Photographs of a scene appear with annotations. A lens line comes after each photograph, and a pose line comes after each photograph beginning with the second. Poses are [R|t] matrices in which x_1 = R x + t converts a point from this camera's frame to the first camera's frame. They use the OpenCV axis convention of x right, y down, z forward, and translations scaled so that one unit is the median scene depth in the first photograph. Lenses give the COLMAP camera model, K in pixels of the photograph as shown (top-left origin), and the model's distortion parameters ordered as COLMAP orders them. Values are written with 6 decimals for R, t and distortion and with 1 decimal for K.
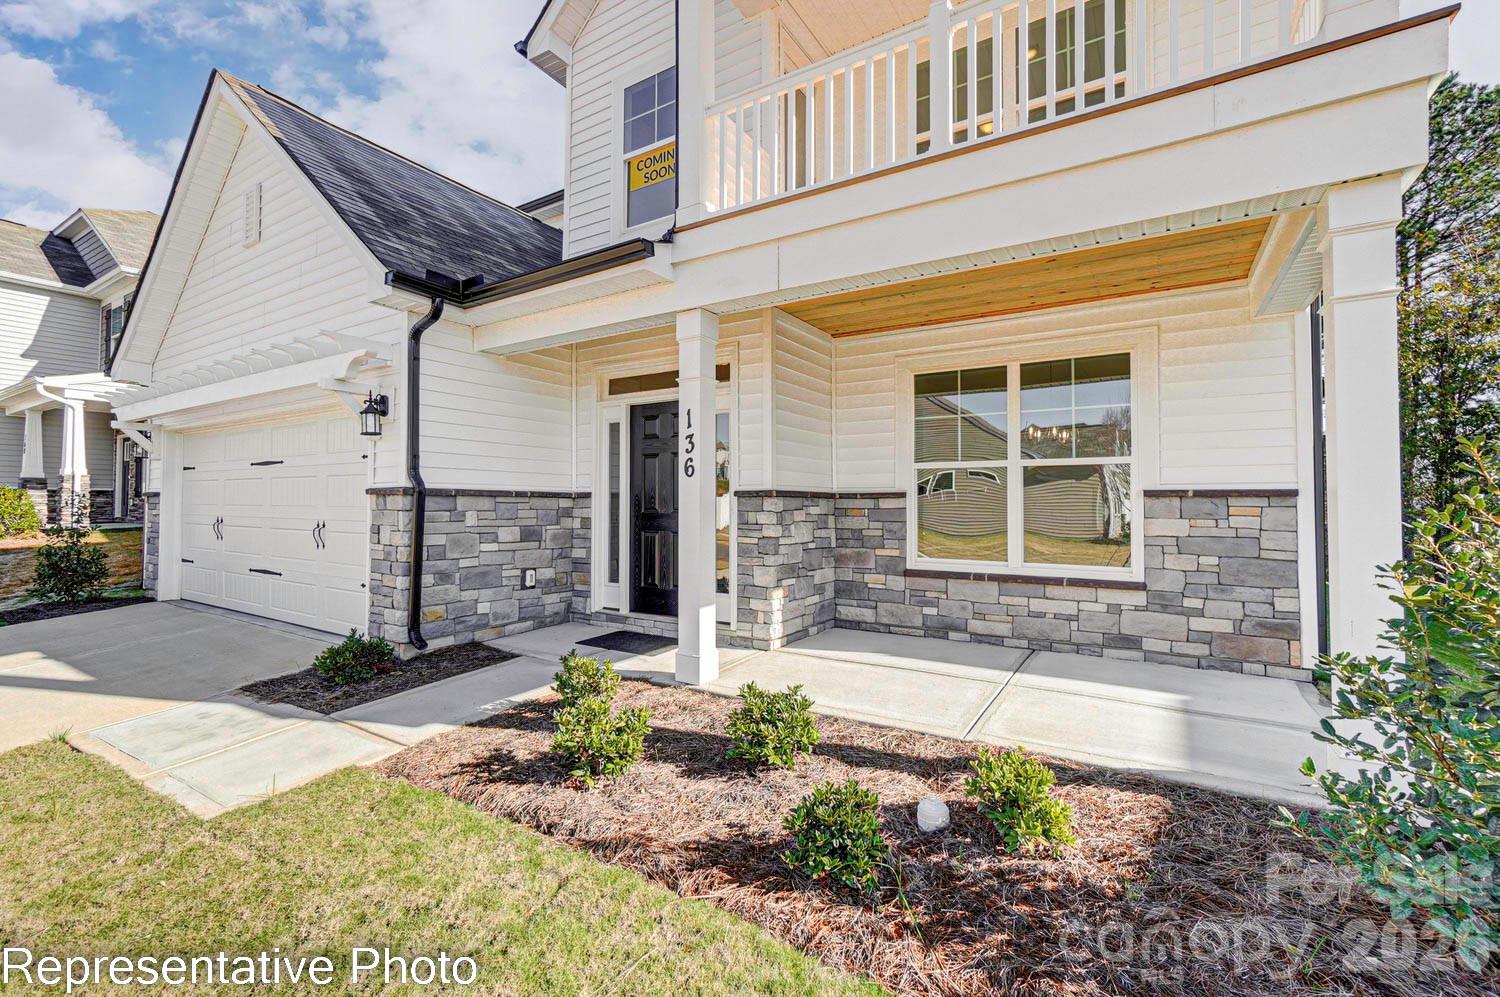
lens RADIAL K [[655.0, 0, 745.5], [0, 655.0, 492.7], [0, 0, 1]] dist [-0.008909, 0.008481]
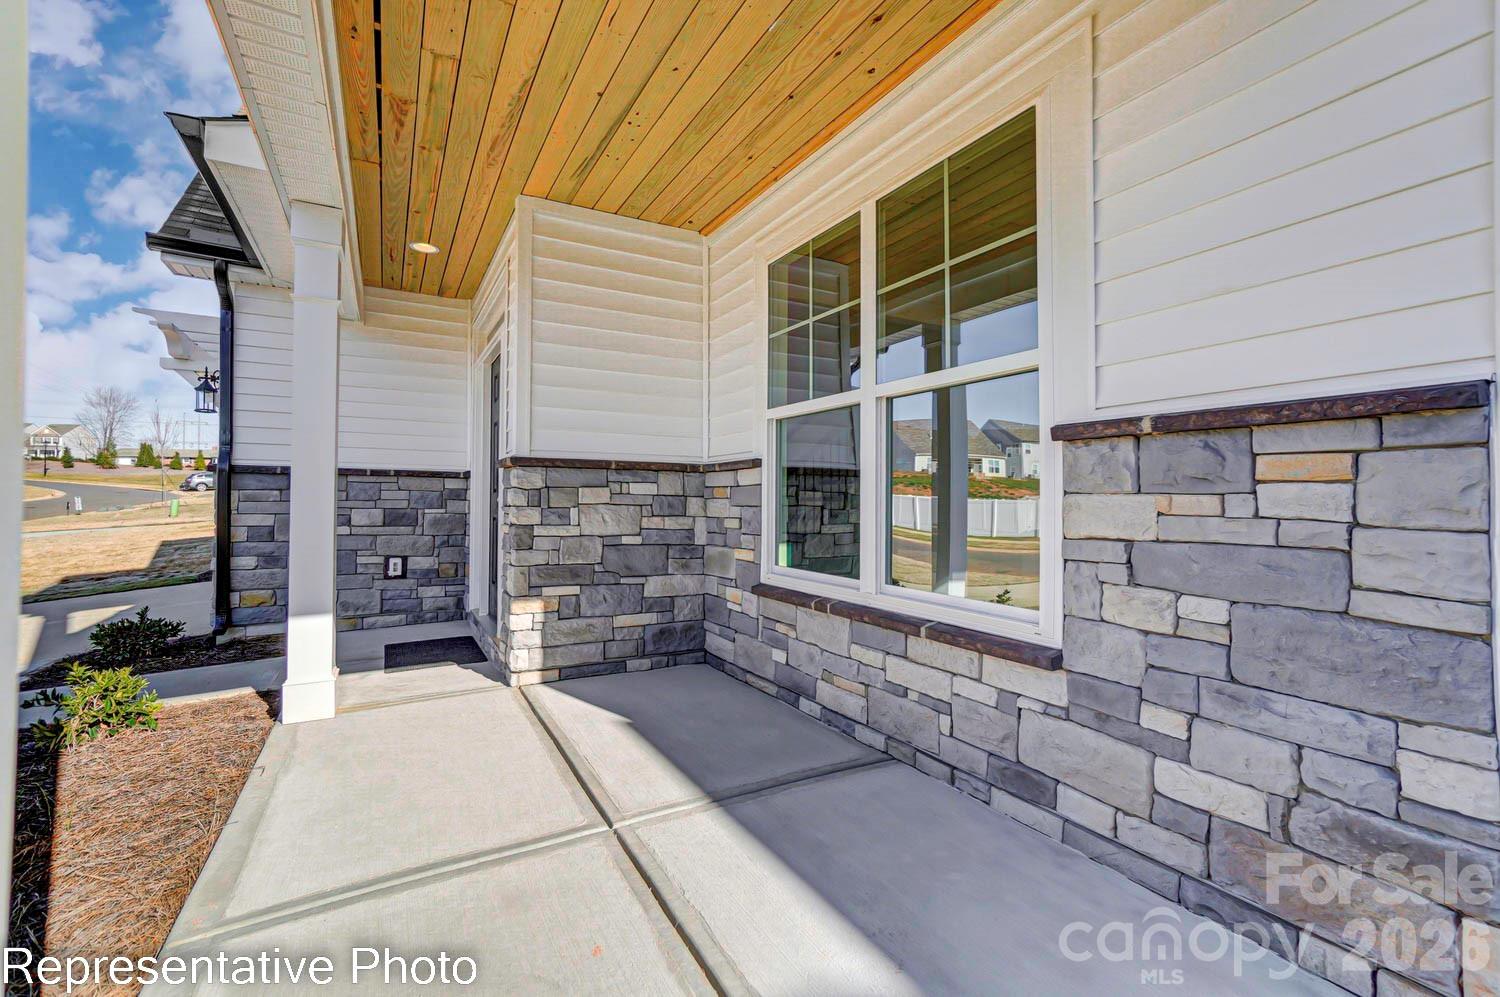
lens RADIAL K [[655.0, 0, 746.7], [0, 655.0, 492.3], [0, 0, 1]] dist [-0.008909, 0.008481]
pose [[0.878153, -0.003730, -0.478364, 0.580714], [0.005011, 0.999986, 0.001402, 0.033328], [0.478353, -0.003628, 0.878160, 0.498889]]
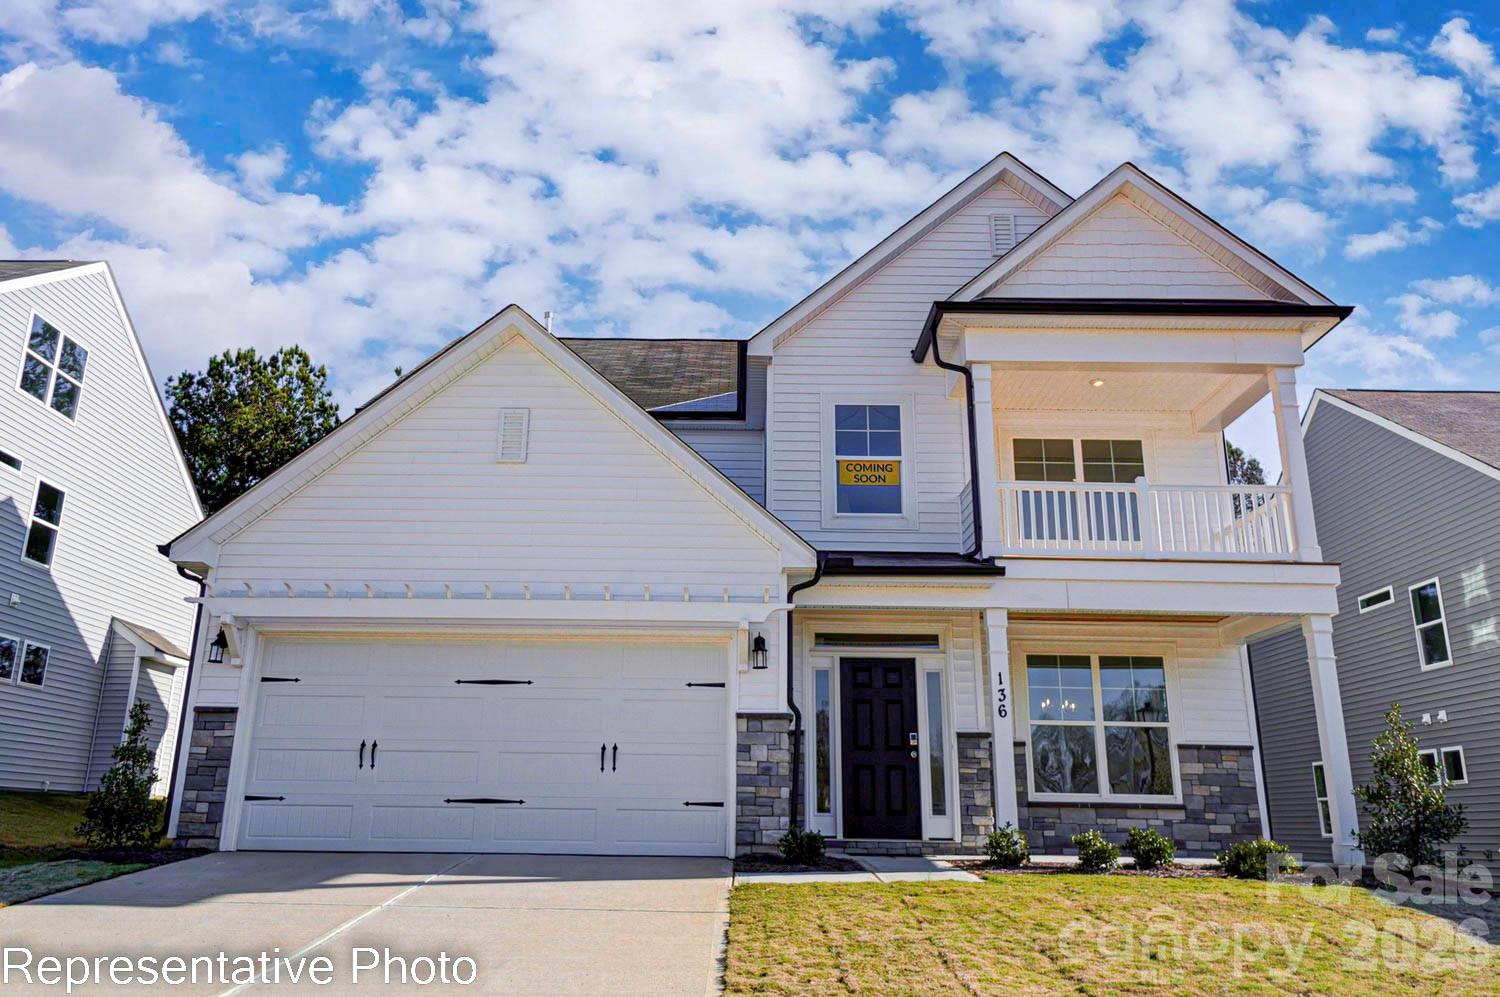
lens RADIAL K [[1114.3, 0, 750.5], [0, 1114.3, 501.4], [0, 0, 1]] dist [0.022560, -0.003552]
pose [[0.840995, 0.160016, 0.516839, -1.632296], [-0.019029, 0.963421, -0.267316, 0.160760], [-0.540708, 0.214976, 0.813277, -0.723281]]
